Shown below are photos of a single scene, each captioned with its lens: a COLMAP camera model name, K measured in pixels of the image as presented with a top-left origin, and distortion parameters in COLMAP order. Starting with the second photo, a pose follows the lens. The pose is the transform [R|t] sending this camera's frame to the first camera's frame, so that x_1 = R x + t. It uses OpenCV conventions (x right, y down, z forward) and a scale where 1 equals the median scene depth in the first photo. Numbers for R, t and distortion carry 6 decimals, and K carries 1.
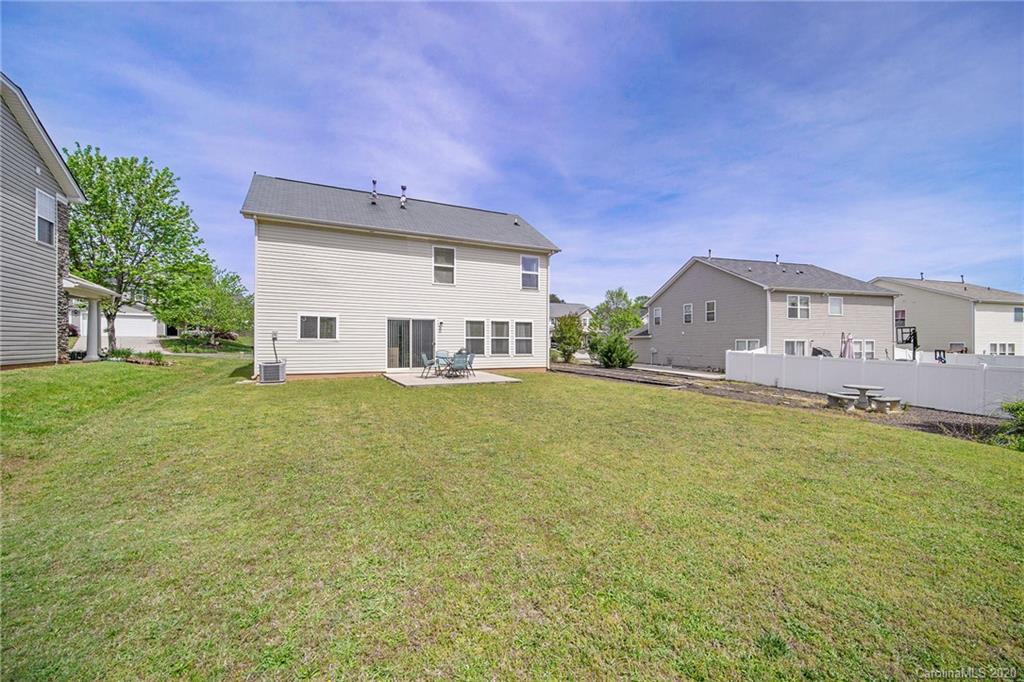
lens RADIAL K [[493.4, 0, 513.8], [0, 493.4, 340.6], [0, 0, 1]] dist [-0.001601, -0.000140]
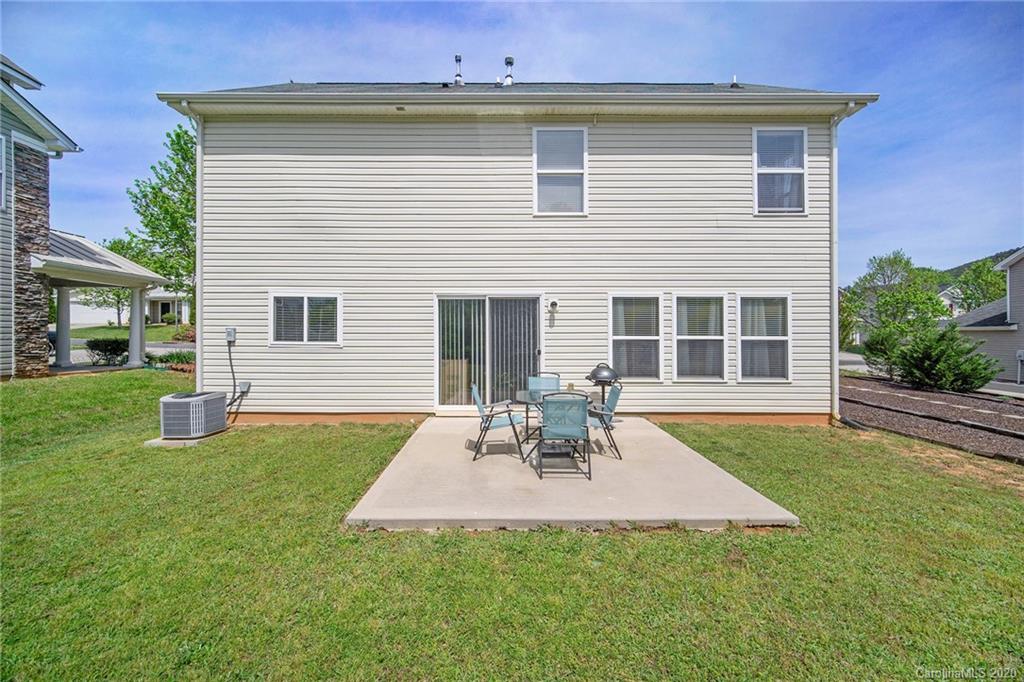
lens RADIAL K [[493.4, 0, 514.7], [0, 493.4, 333.1], [0, 0, 1]] dist [-0.001601, -0.000140]
pose [[0.927143, -0.006237, -0.374655, -0.017278], [0.006751, 0.999977, 0.000061, -0.010540], [0.374646, -0.002586, 0.927164, 0.574995]]
